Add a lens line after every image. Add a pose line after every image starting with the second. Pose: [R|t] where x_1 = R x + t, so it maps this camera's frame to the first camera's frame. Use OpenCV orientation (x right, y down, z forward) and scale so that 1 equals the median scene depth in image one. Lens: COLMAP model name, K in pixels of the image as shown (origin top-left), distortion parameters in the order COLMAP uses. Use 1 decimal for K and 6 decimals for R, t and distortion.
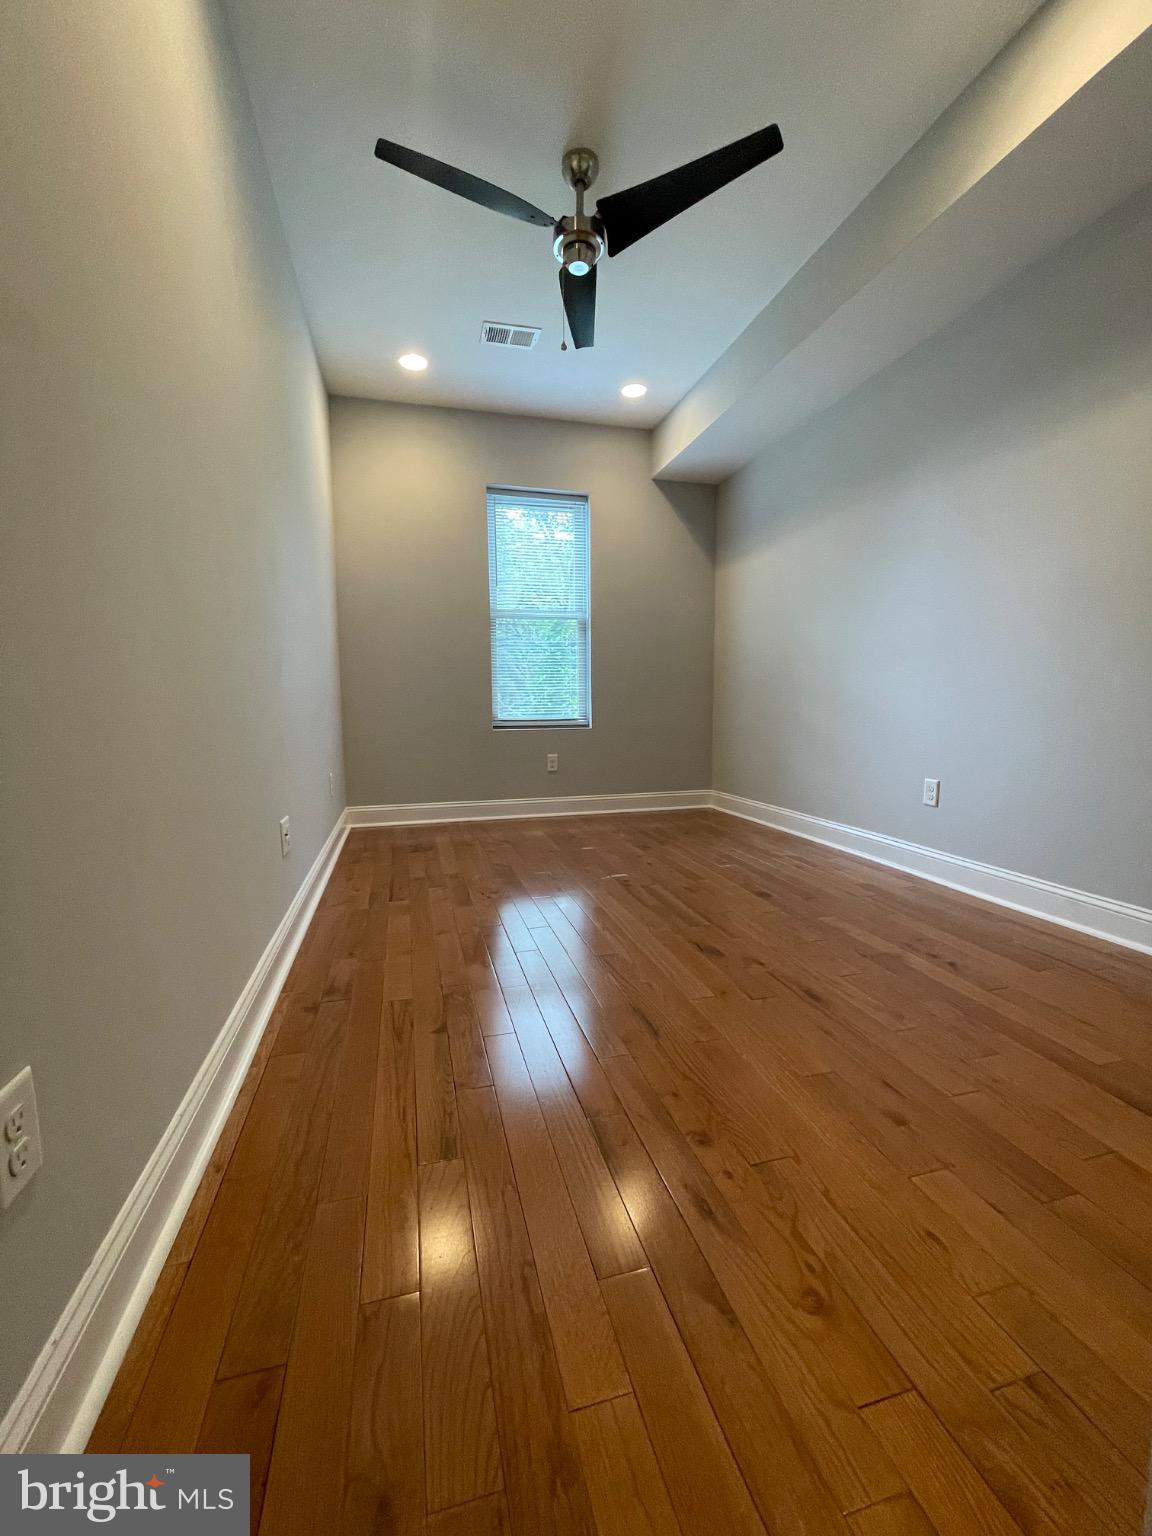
lens RADIAL K [[617.2, 0, 571.2], [0, 617.2, 768.3], [0, 0, 1]] dist [0.000417, 0.000473]
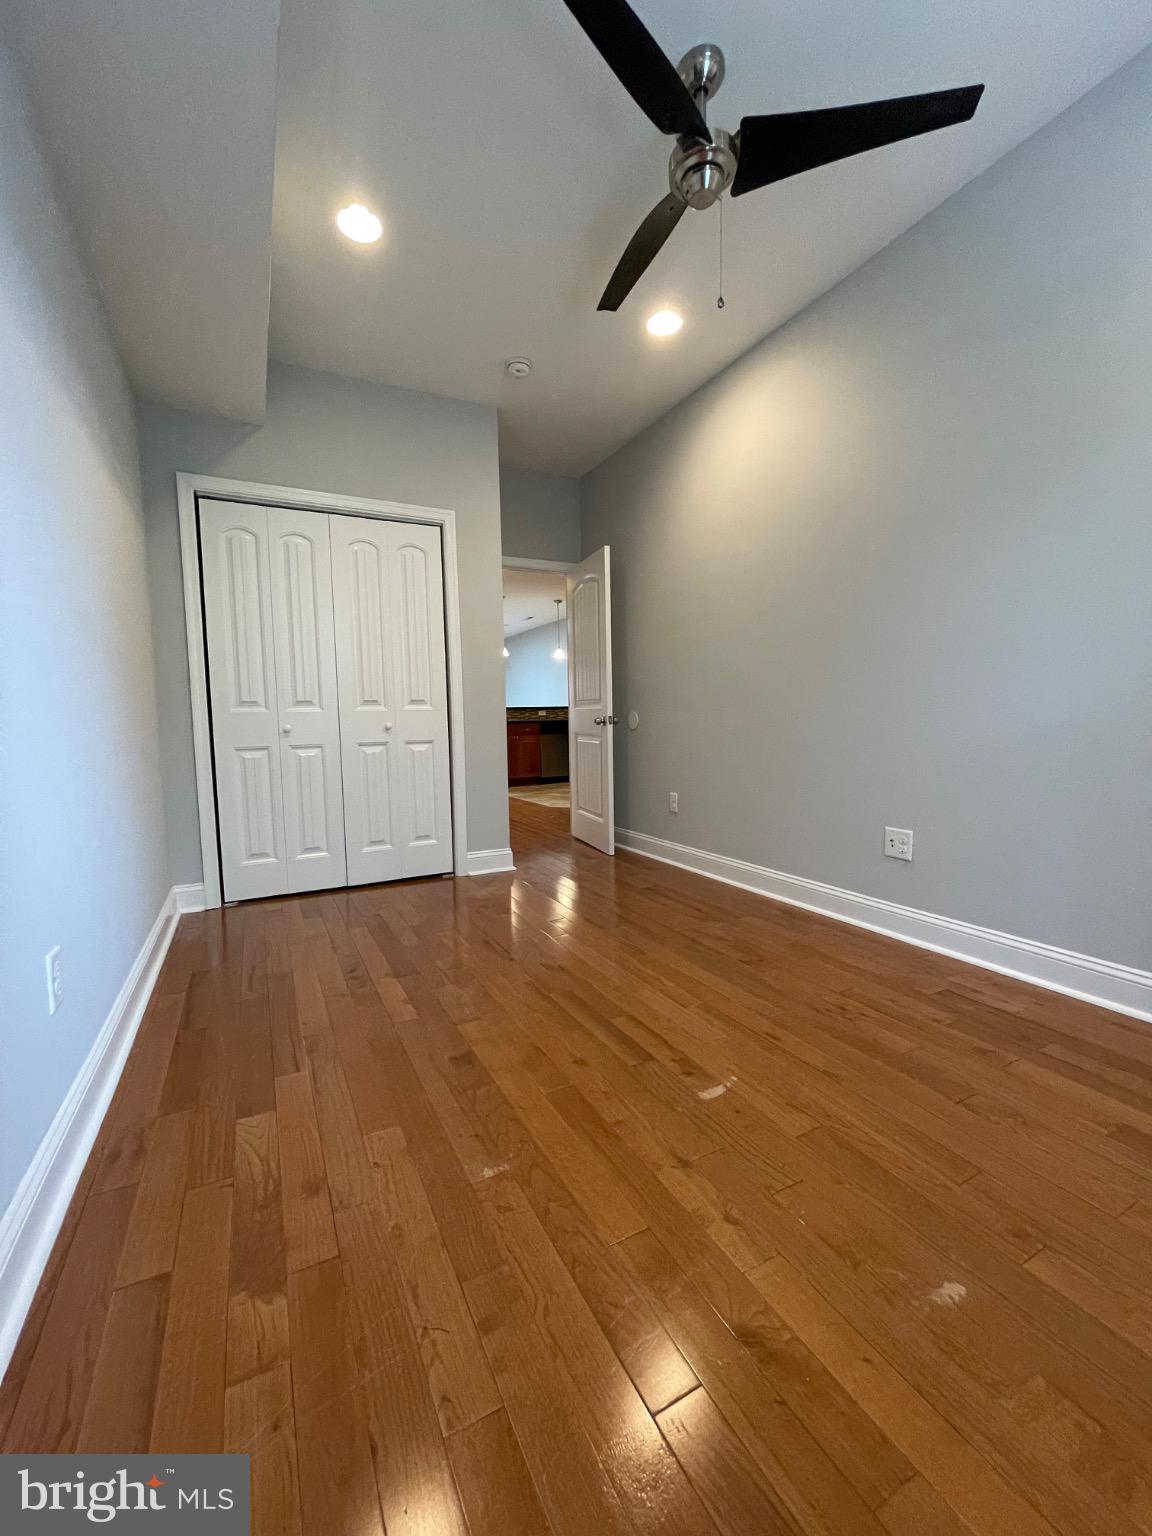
lens RADIAL K [[622.6, 0, 564.1], [0, 622.6, 776.5], [0, 0, 1]] dist [0.000843, 0.000195]
pose [[-0.978196, 0.048077, -0.202041, 0.342608], [0.006115, 0.979082, 0.203372, -0.222600], [0.207593, 0.197702, -0.958029, 1.660312]]
